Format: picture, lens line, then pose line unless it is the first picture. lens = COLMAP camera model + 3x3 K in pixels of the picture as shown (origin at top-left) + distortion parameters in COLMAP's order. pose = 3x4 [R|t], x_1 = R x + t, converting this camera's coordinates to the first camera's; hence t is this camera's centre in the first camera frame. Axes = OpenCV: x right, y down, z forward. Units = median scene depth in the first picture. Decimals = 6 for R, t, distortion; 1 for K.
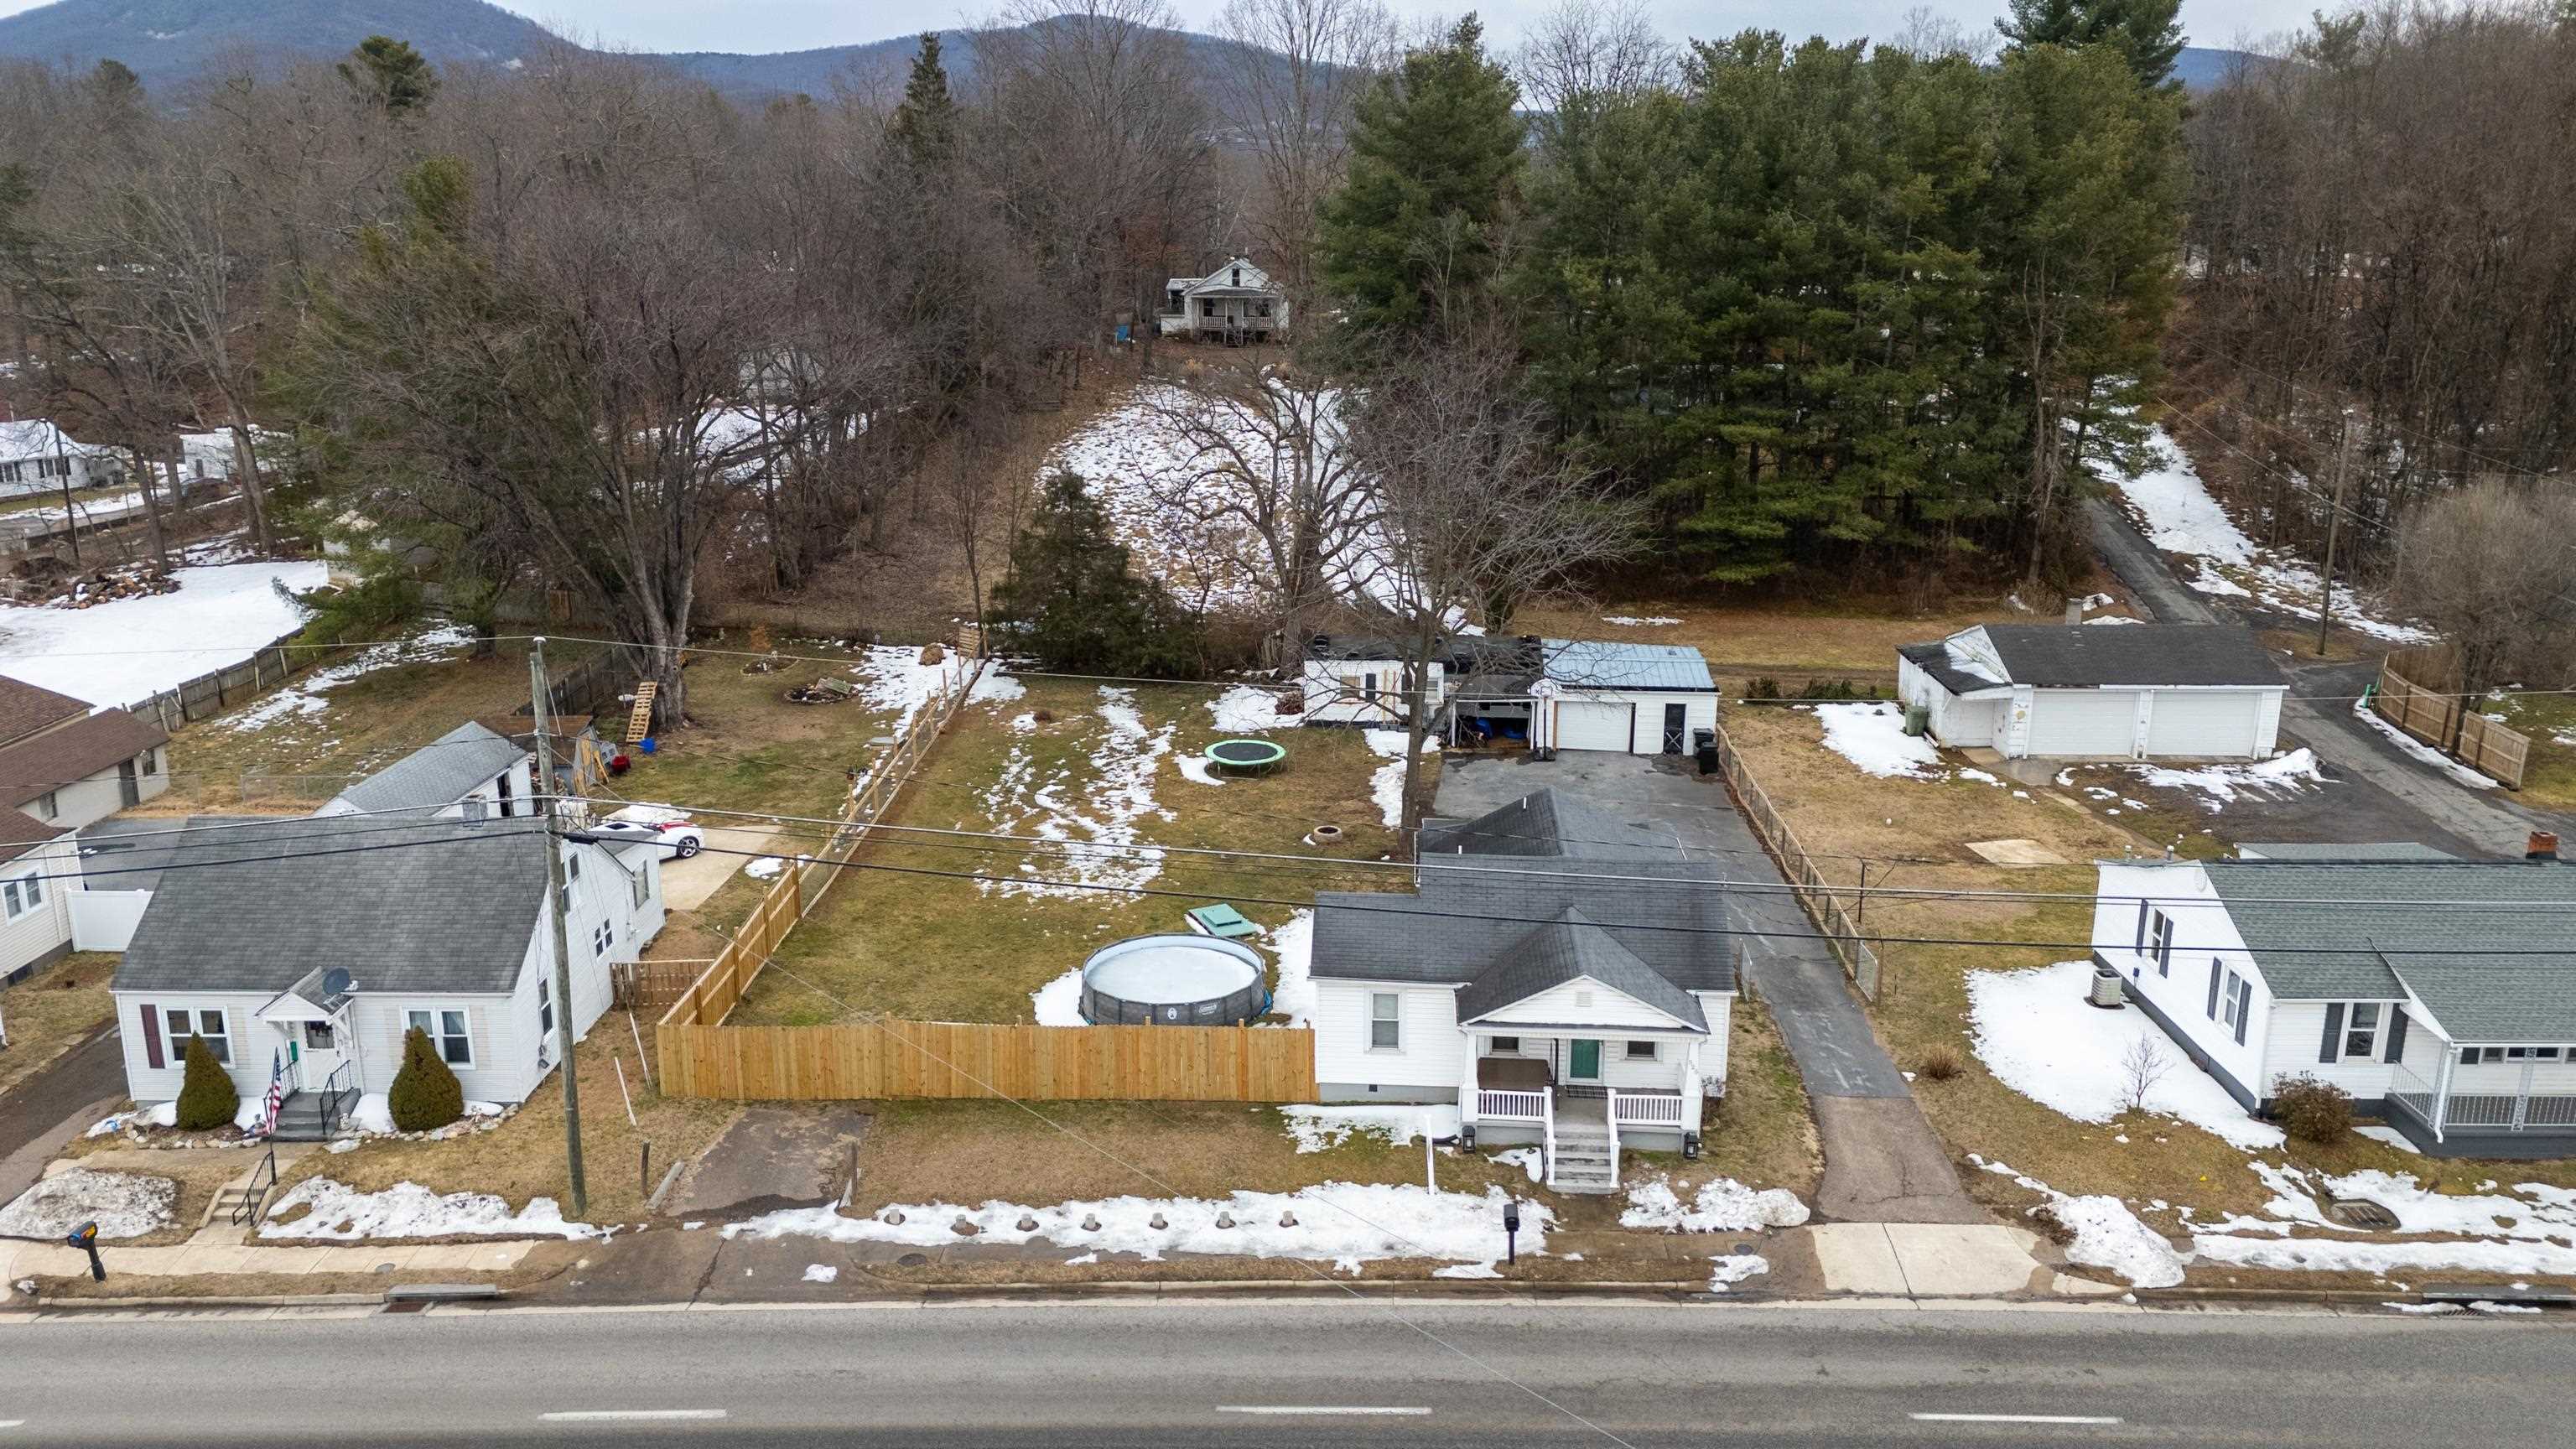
lens RADIAL K [[1890.3, 0, 1288.7], [0, 1890.3, 733.4], [0, 0, 1]] dist [0.074649, -0.071599]
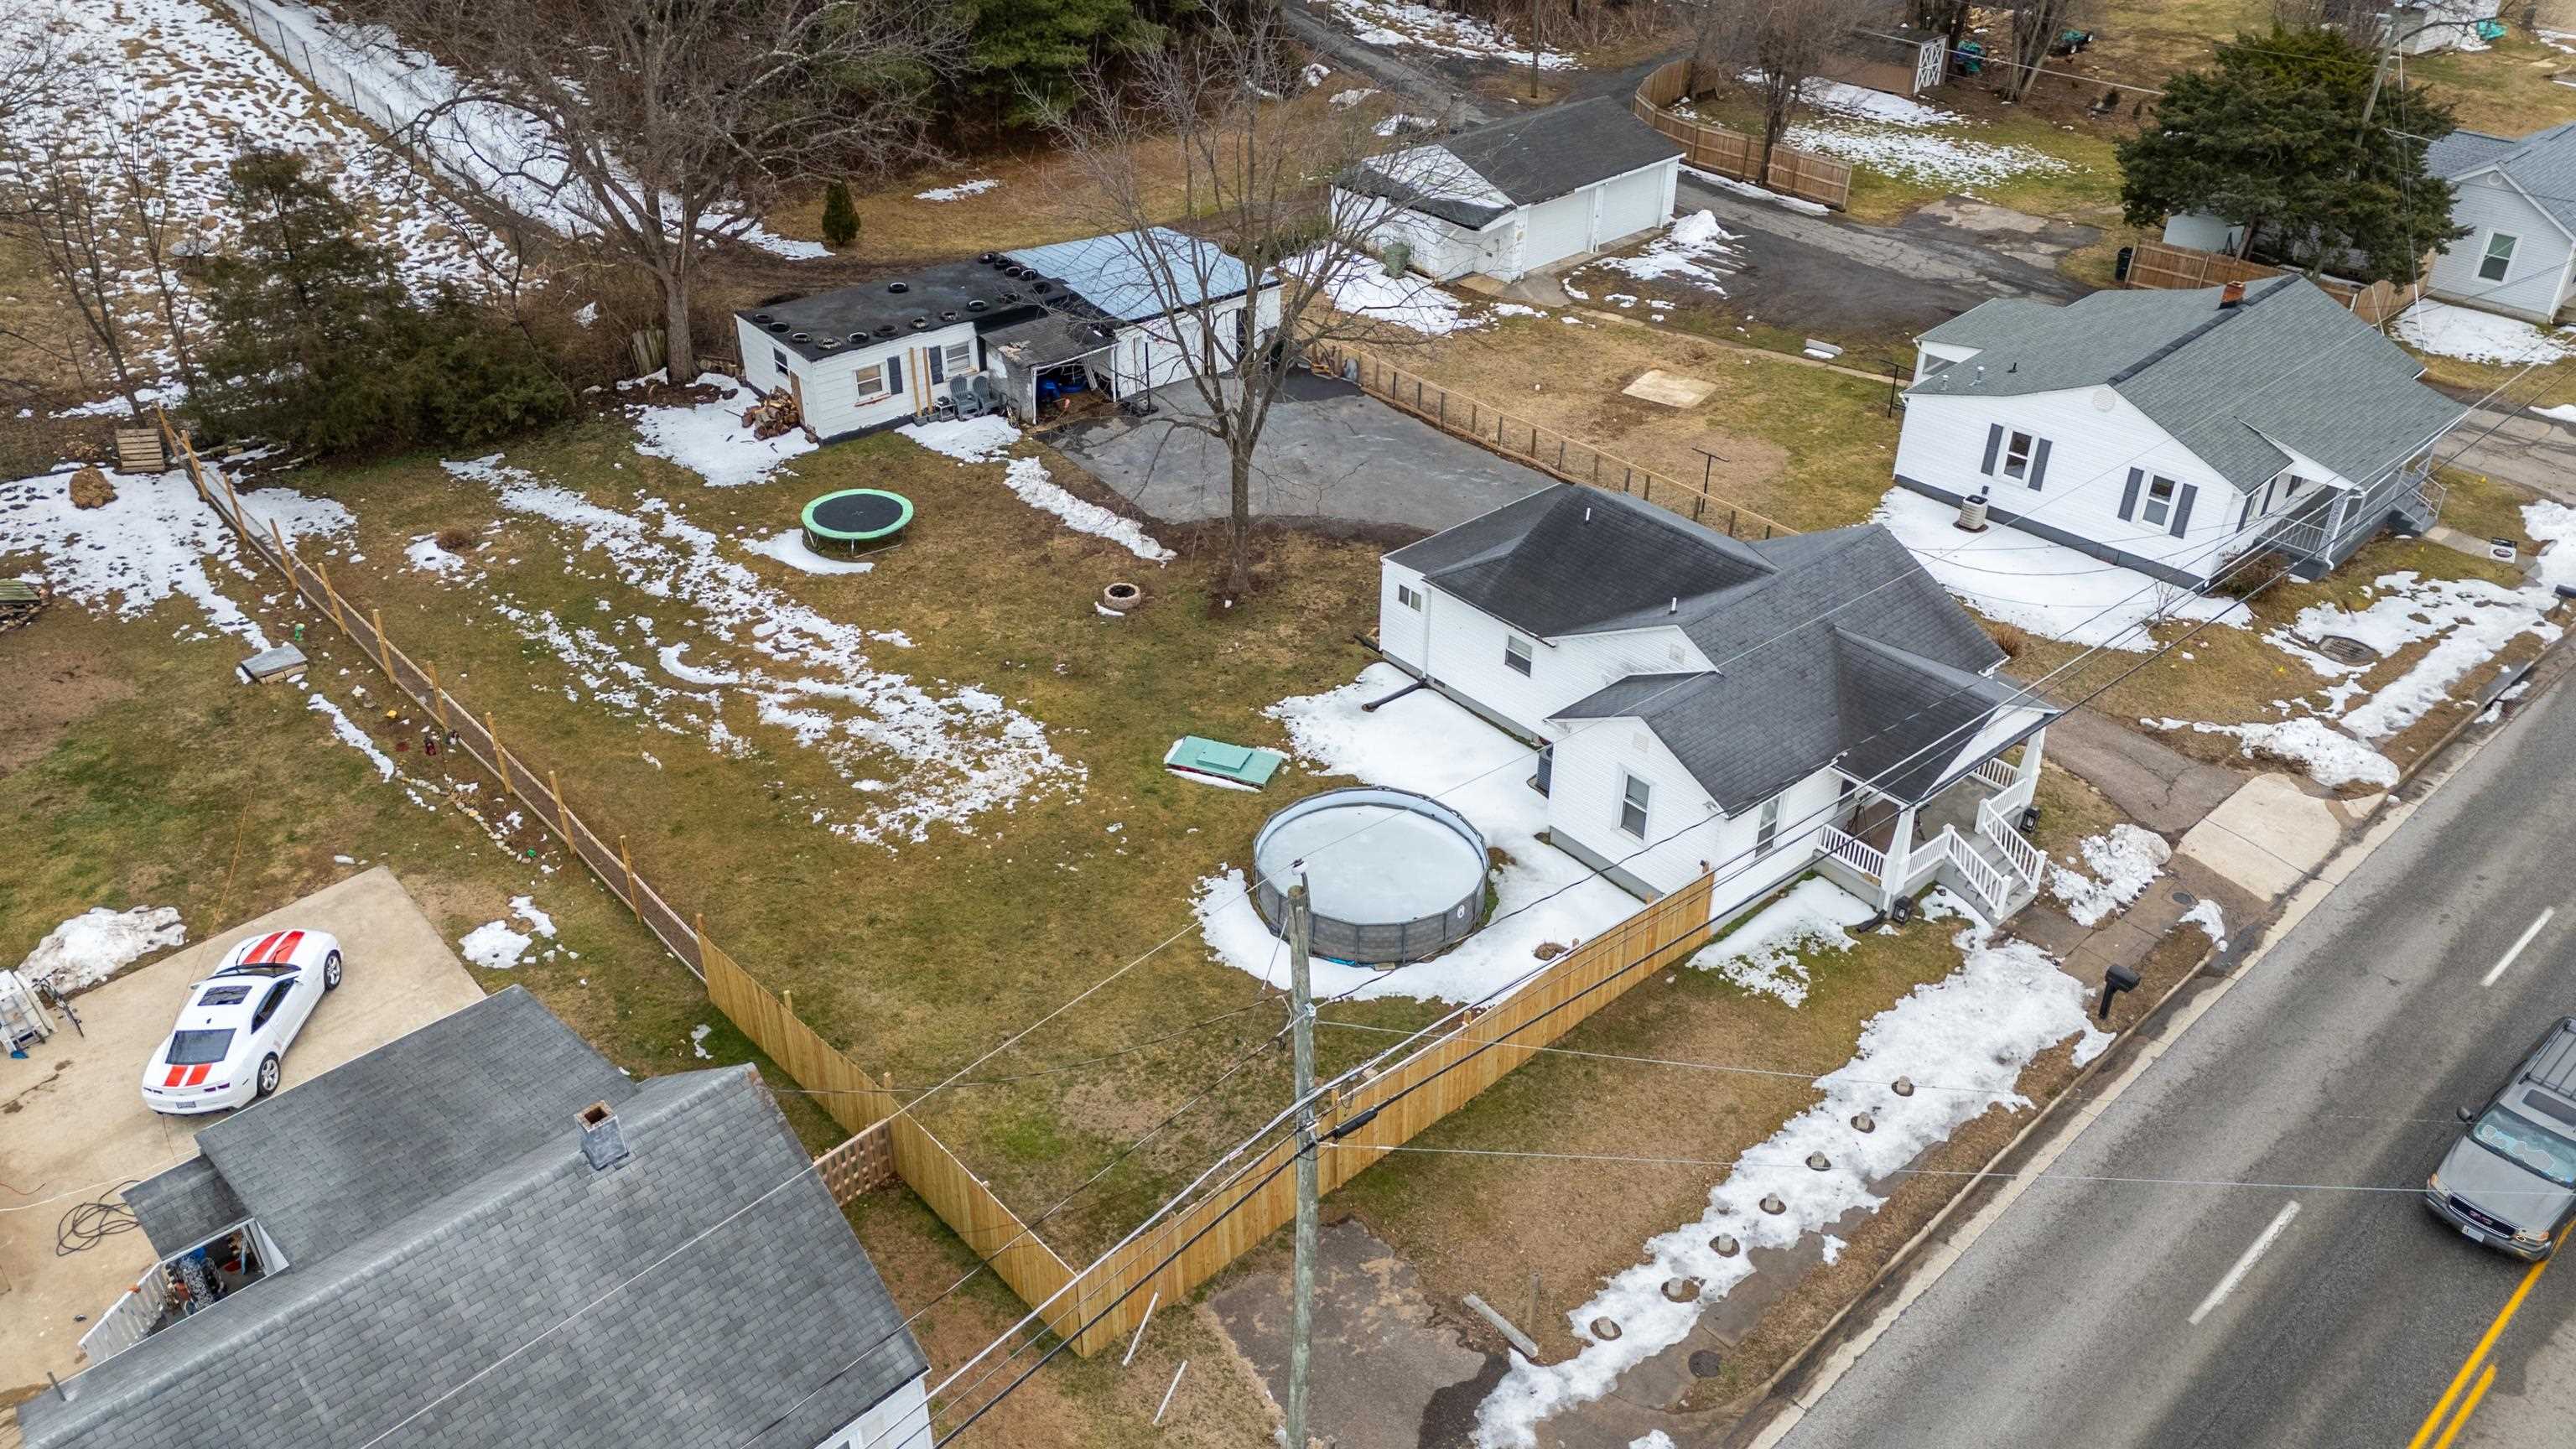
lens RADIAL K [[1890.3, 0, 1288.7], [0, 1890.3, 733.4], [0, 0, 1]] dist [0.074649, -0.071599]
pose [[0.710691, -0.378786, 0.592823, -0.463638], [0.181224, 0.912806, 0.365983, -0.188842], [-0.679761, -0.152667, 0.717368, 0.399797]]
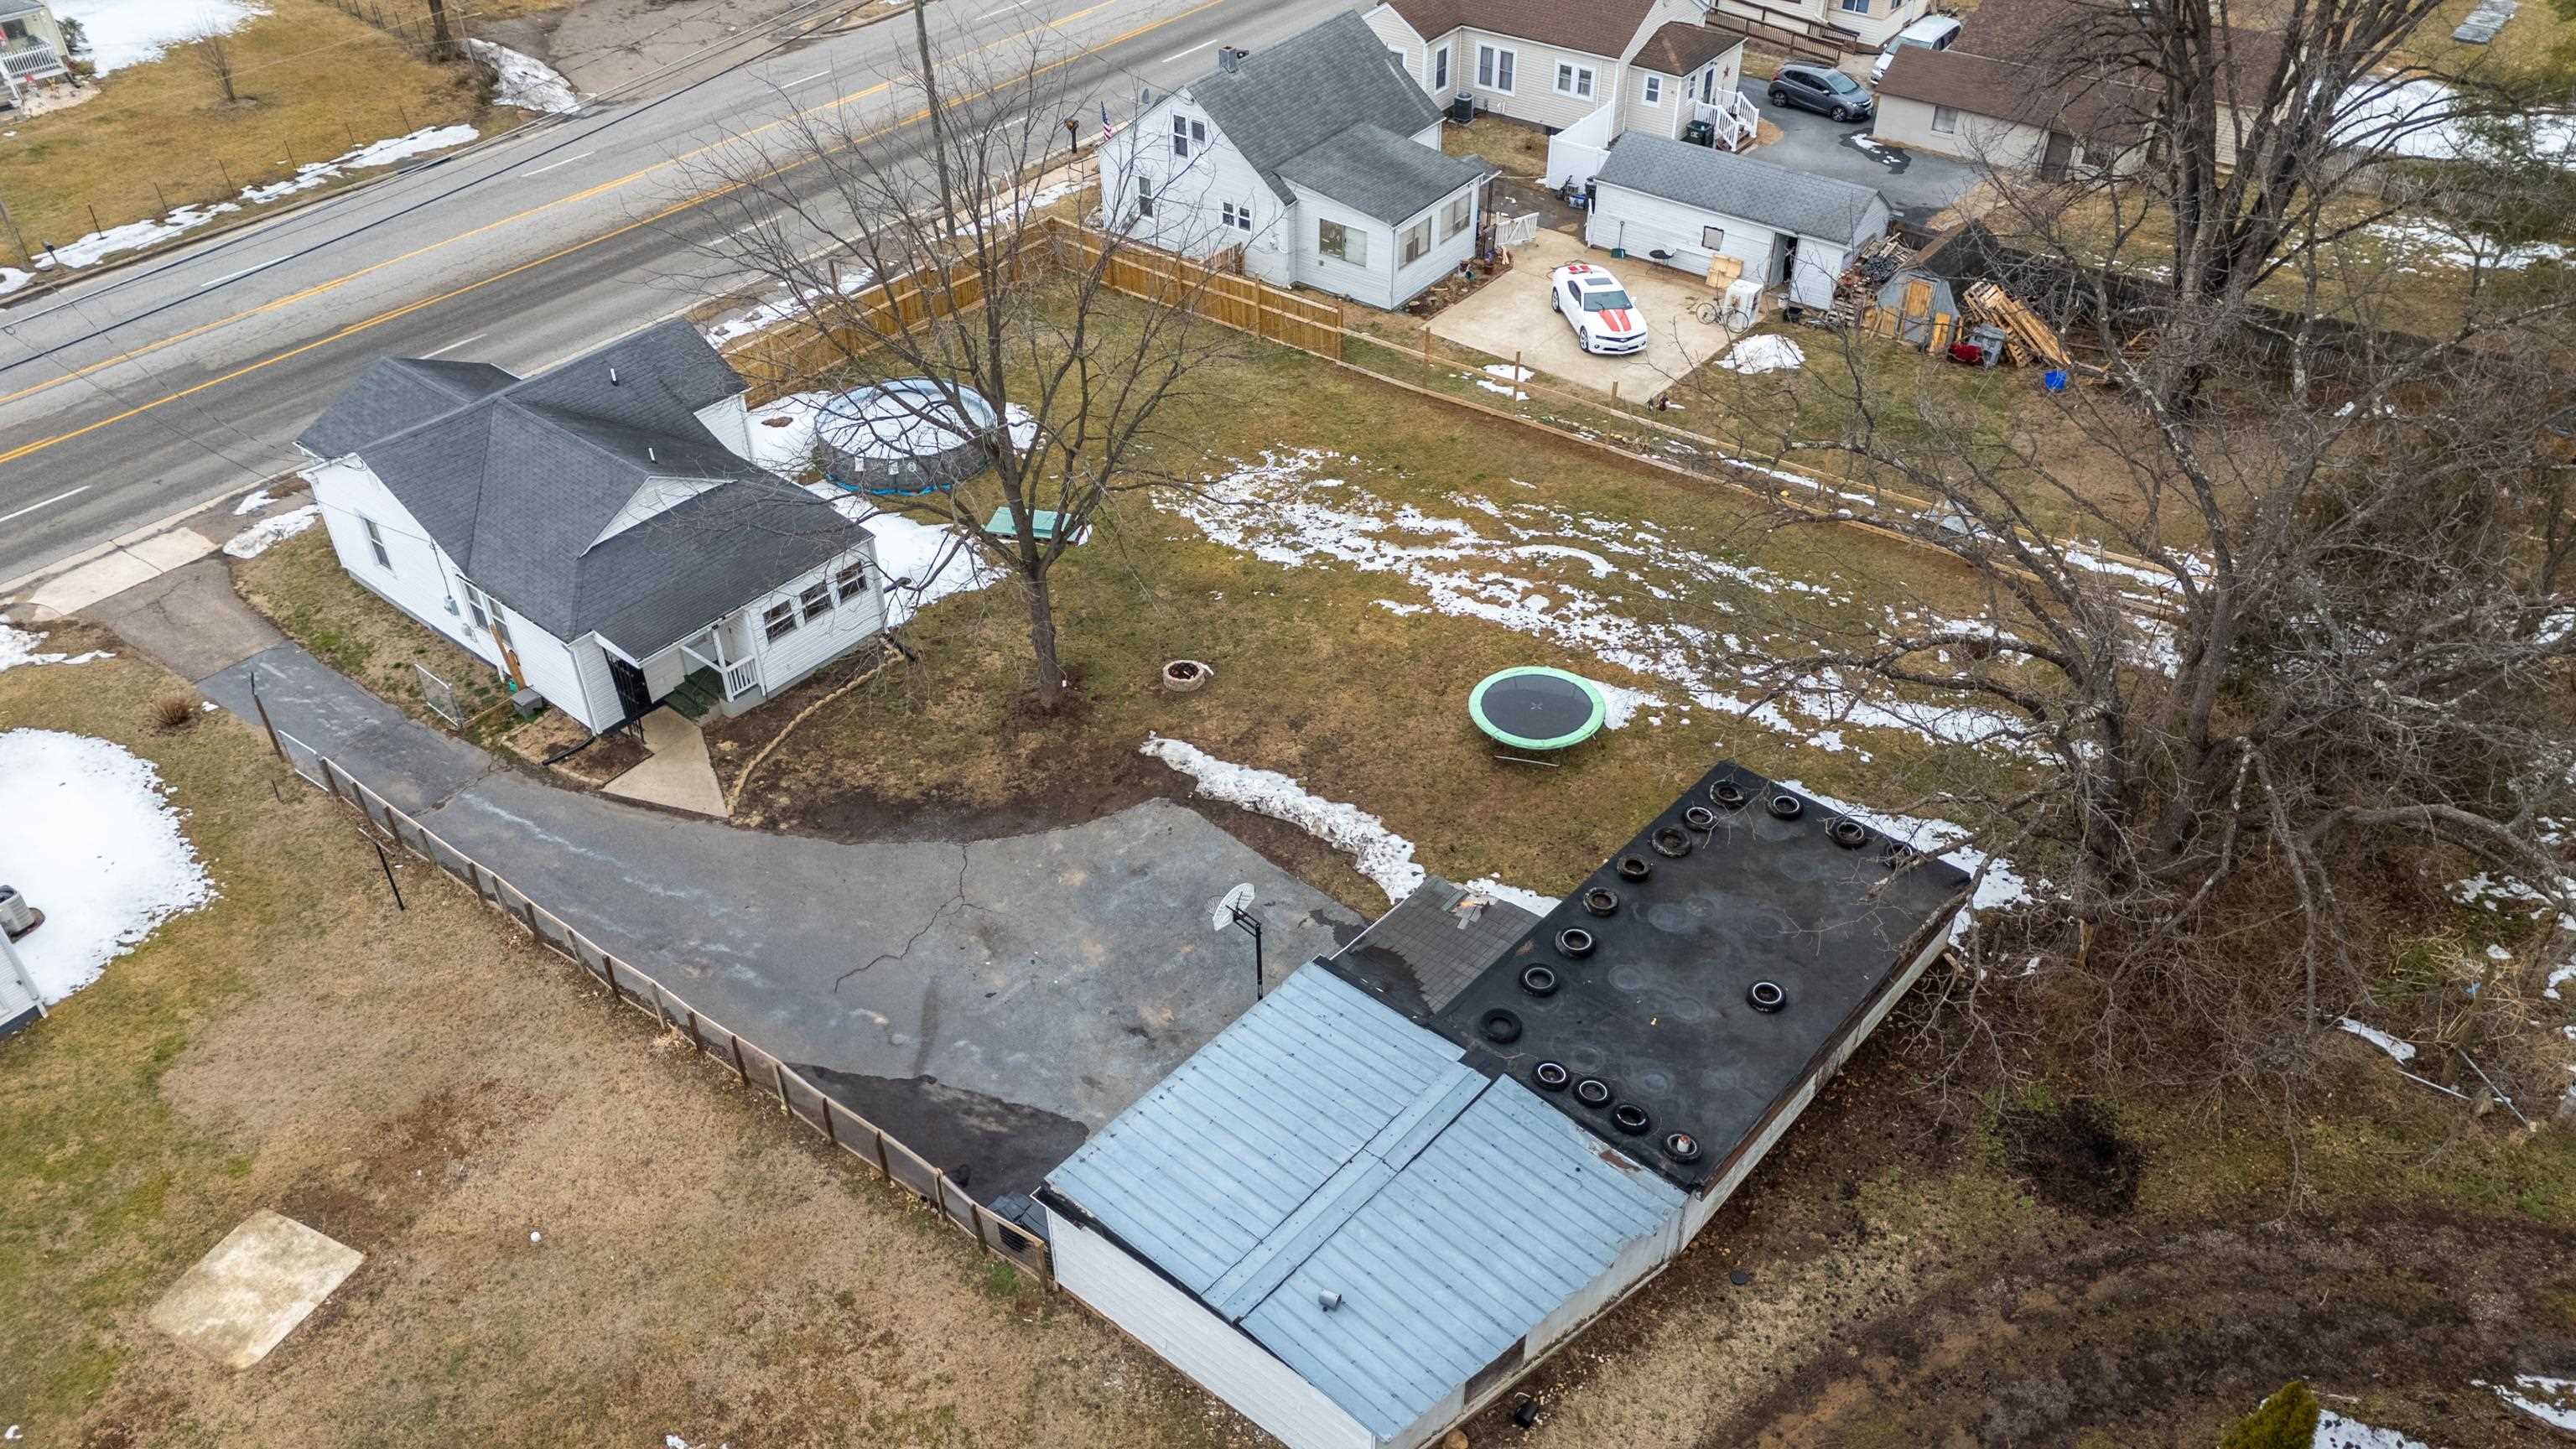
lens RADIAL K [[1886.0, 0, 1288.0], [0, 1886.0, 724.5], [0, 0, 1]] dist [0.105844, -0.119679]
pose [[-0.580767, 0.503818, -0.639435, 0.501274], [-0.207577, 0.667865, 0.714750, -0.487786], [0.787160, 0.547836, -0.283293, 1.350533]]
